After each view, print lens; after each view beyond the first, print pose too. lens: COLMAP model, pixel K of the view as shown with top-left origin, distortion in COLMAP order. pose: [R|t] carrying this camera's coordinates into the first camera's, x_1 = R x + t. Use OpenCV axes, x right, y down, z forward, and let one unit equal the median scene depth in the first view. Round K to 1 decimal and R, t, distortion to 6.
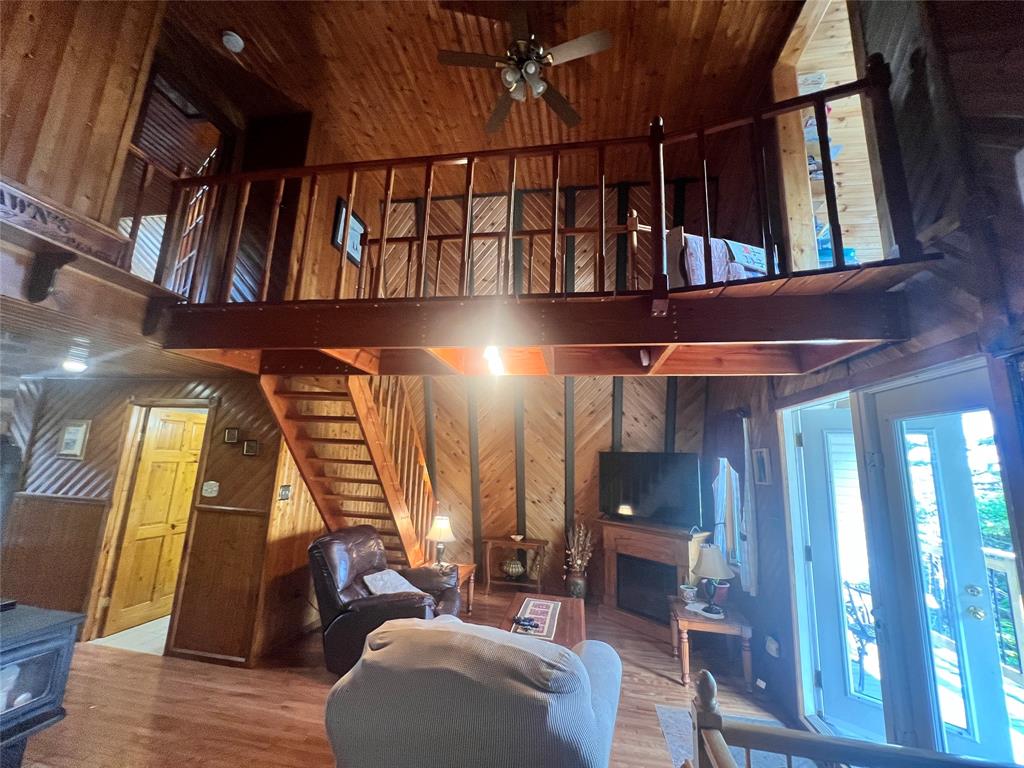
lens RADIAL K [[412.1, 0, 508.2], [0, 412.1, 384.8], [0, 0, 1]] dist [0.001682, 0.000114]
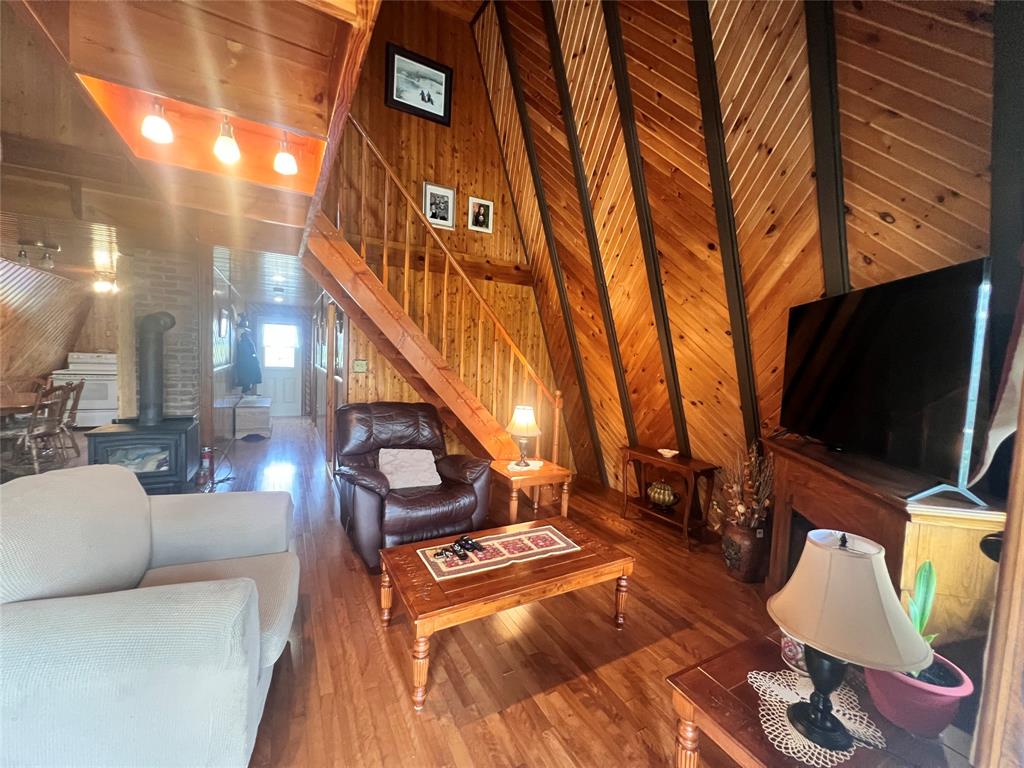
lens RADIAL K [[412.1, 0, 517.0], [0, 412.1, 384.4], [0, 0, 1]] dist [0.001682, 0.000114]
pose [[0.638875, 0.035202, -0.768505, 0.384861], [0.125074, 0.980909, 0.148908, 0.136289], [0.759075, -0.191253, 0.622276, 0.432378]]
